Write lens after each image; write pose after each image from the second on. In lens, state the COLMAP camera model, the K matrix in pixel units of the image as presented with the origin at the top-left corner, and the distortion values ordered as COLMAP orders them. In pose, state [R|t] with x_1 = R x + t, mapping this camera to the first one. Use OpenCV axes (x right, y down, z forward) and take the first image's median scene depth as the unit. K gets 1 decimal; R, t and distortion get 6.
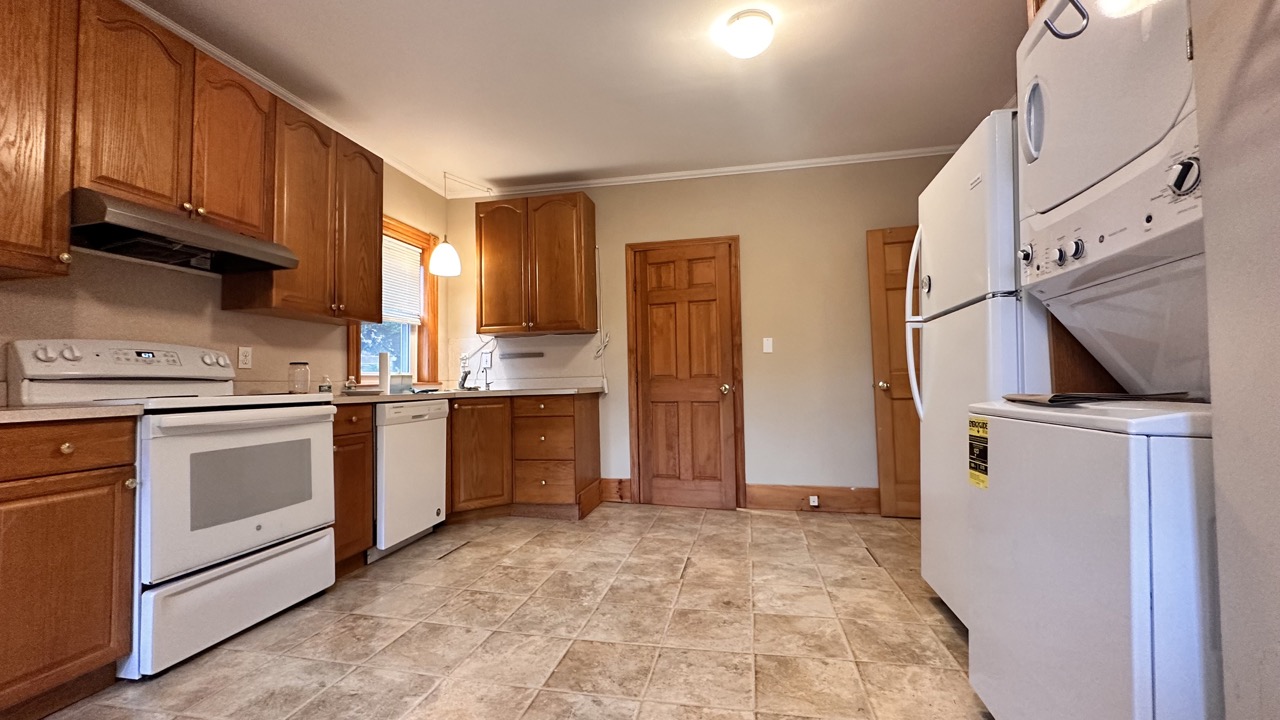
lens RADIAL K [[513.1, 0, 639.6], [0, 513.1, 360.7], [0, 0, 1]] dist [-0.002646, 0.000561]
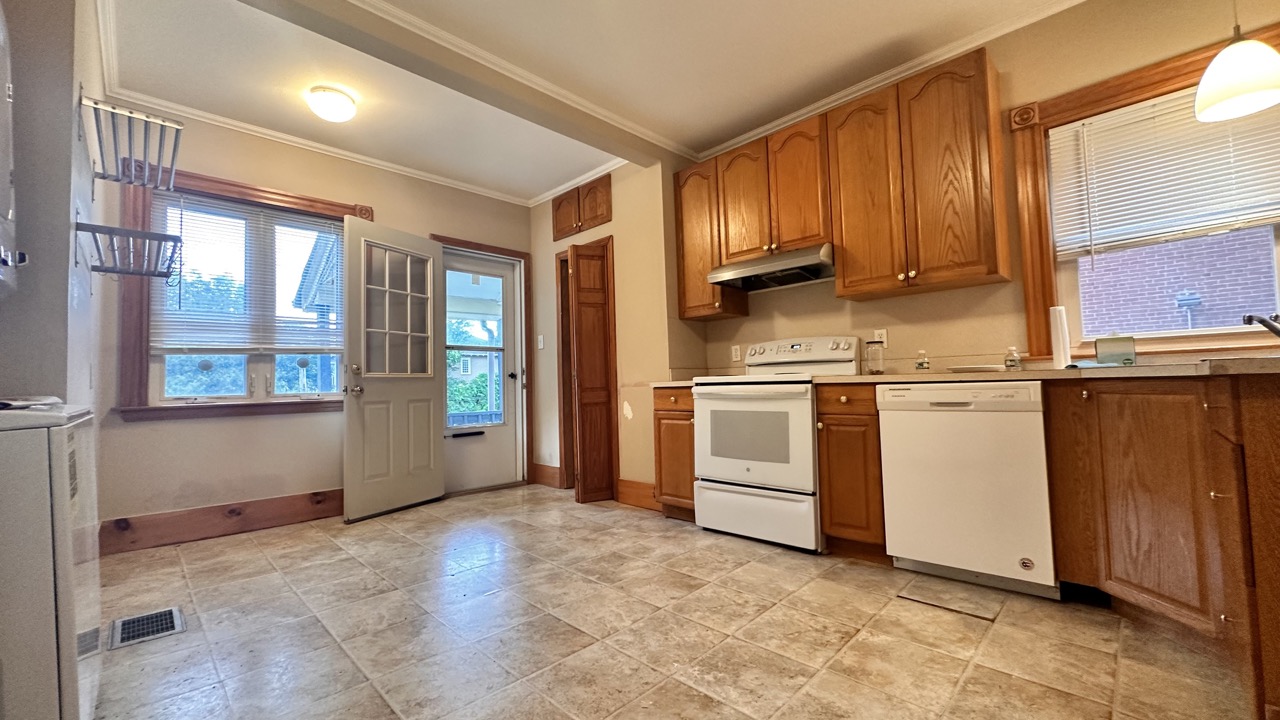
lens RADIAL K [[513.1, 0, 637.8], [0, 513.1, 361.7], [0, 0, 1]] dist [-0.002646, 0.000561]
pose [[-0.539982, -0.002527, -0.841673, 0.528790], [0.073414, 0.996043, -0.050090, 0.070556], [0.838469, -0.088838, -0.537659, 1.345317]]
